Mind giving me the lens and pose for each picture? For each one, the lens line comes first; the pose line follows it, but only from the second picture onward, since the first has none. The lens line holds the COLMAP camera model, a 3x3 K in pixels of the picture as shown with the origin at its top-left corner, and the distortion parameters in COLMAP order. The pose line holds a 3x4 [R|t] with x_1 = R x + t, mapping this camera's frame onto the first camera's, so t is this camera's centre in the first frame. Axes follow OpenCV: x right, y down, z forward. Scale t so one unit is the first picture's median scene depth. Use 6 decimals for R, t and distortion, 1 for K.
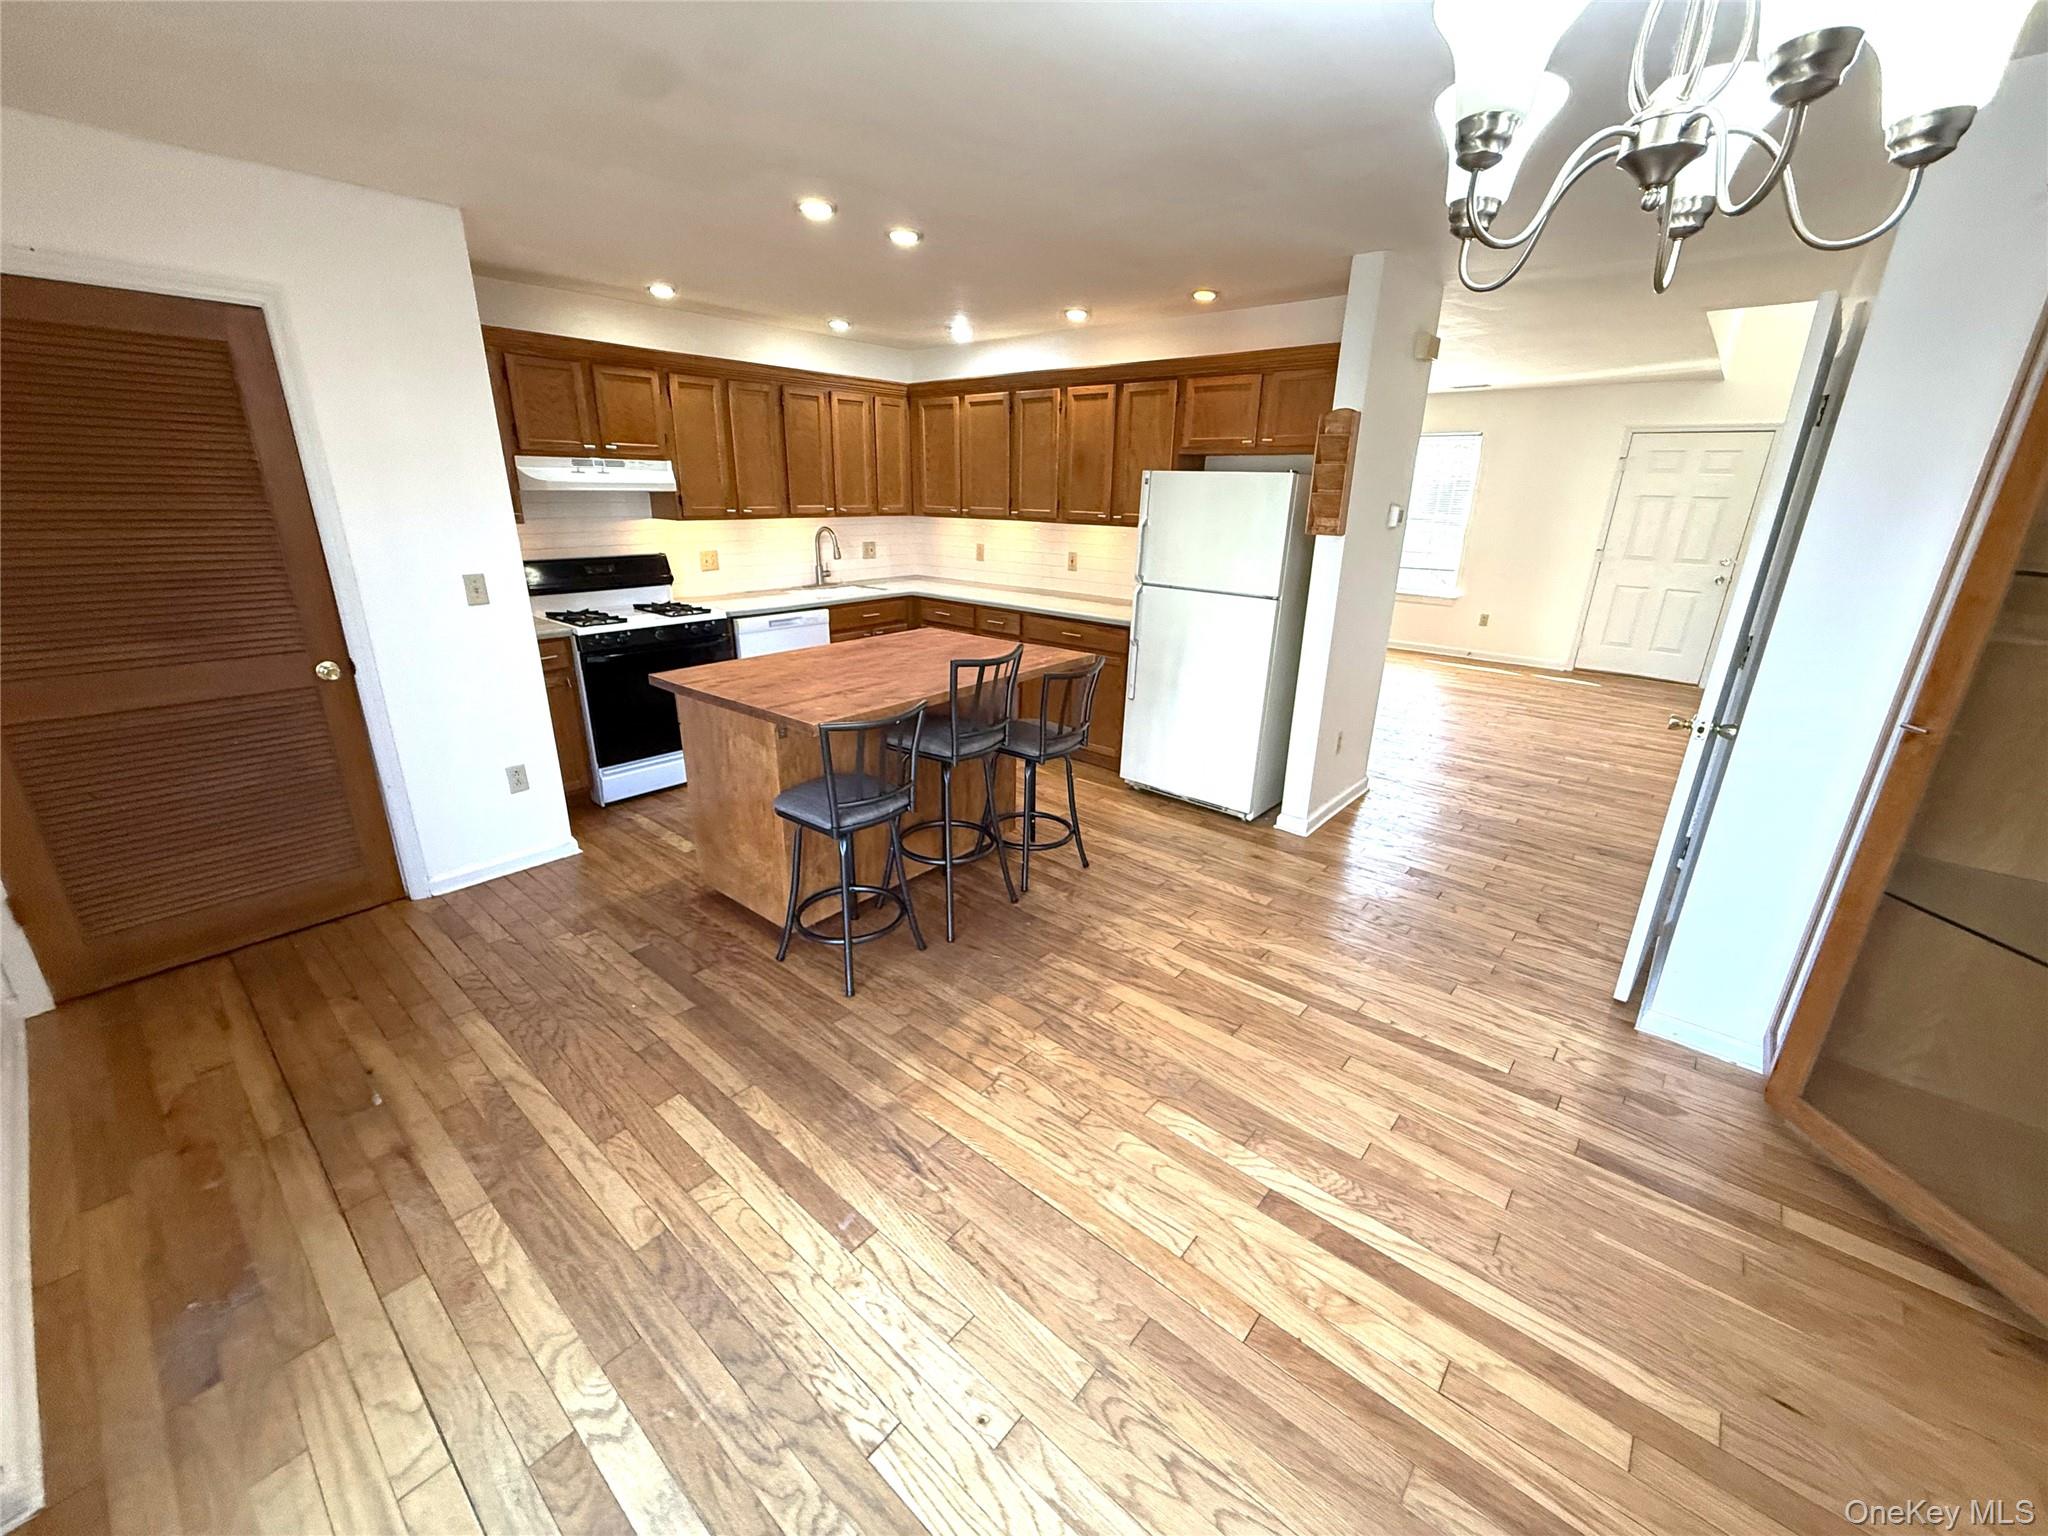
lens RADIAL K [[814.9, 0, 1019.6], [0, 814.9, 771.6], [0, 0, 1]] dist [-0.001114, 0.000916]
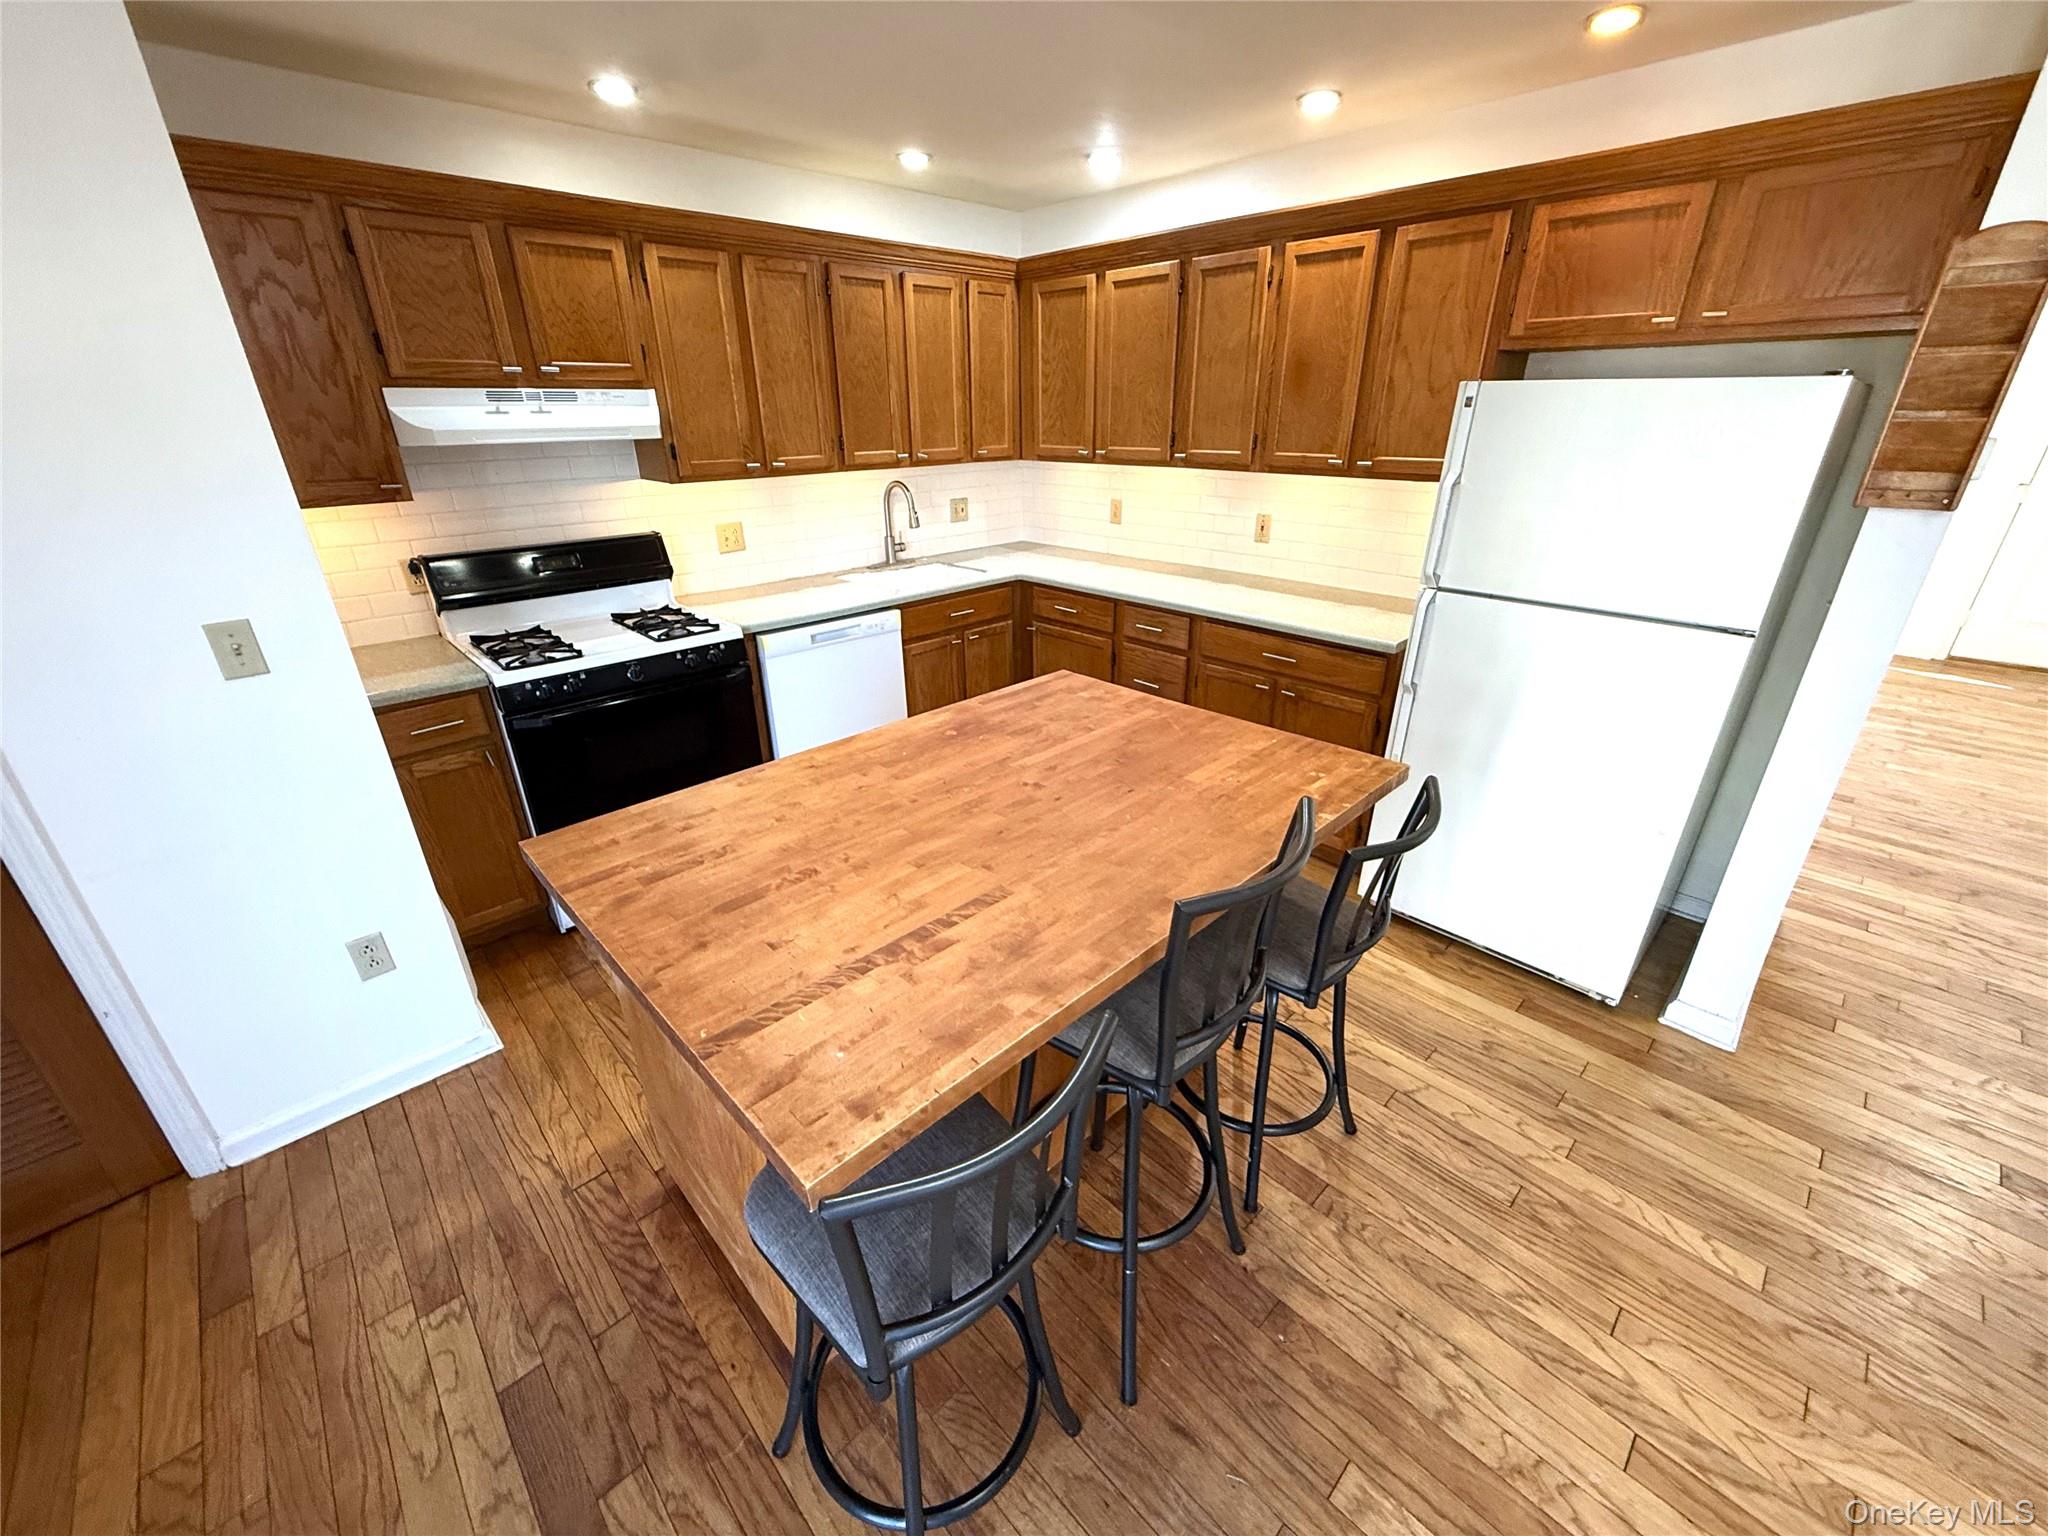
lens RADIAL K [[814.9, 0, 1019.2], [0, 814.9, 769.9], [0, 0, 1]] dist [-0.001114, 0.000916]
pose [[0.994491, 0.018342, -0.103209, -0.071488], [-0.009793, 0.996523, 0.082739, -0.137377], [0.104368, -0.081273, 0.991212, 0.367092]]
